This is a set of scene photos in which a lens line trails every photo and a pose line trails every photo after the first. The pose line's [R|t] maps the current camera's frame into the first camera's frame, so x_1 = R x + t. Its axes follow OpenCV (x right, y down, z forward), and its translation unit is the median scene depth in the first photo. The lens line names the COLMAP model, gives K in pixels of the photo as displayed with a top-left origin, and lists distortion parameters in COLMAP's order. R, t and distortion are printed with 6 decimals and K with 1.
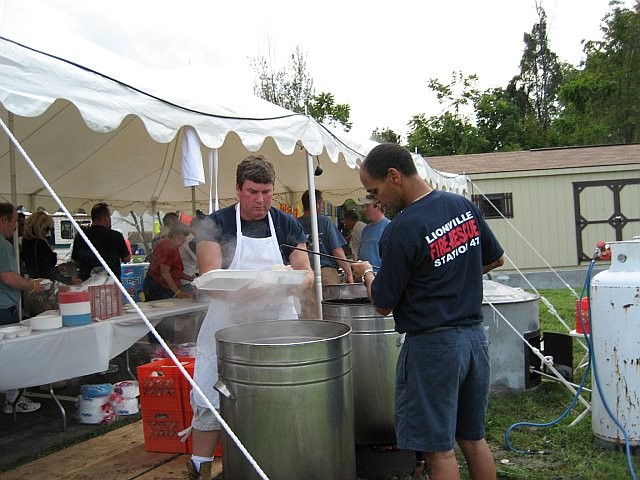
lens RADIAL K [[740.7, 0, 320.0], [0, 740.7, 240.0], [0, 0, 1]] dist [-0.080948, 0.003154]
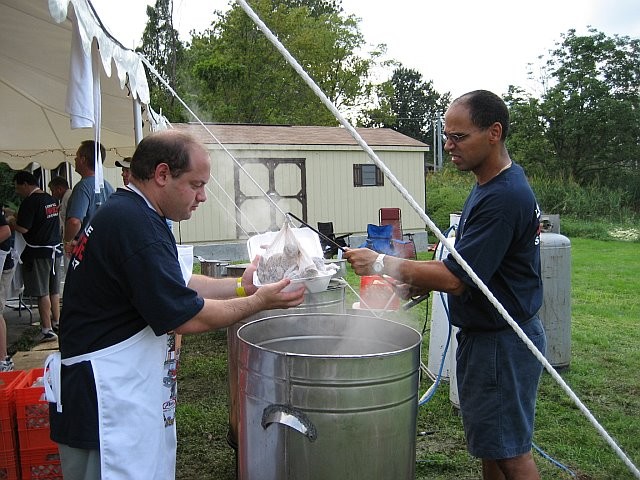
lens RADIAL K [[710.0, 0, 320.0], [0, 710.0, 240.0], [0, 0, 1]] dist [-0.119563, 0.236396]
pose [[0.815458, -0.001612, 0.578814, -0.098668], [-0.020687, 0.999276, 0.031928, 0.001367], [-0.578447, -0.038010, 0.814834, 0.088535]]
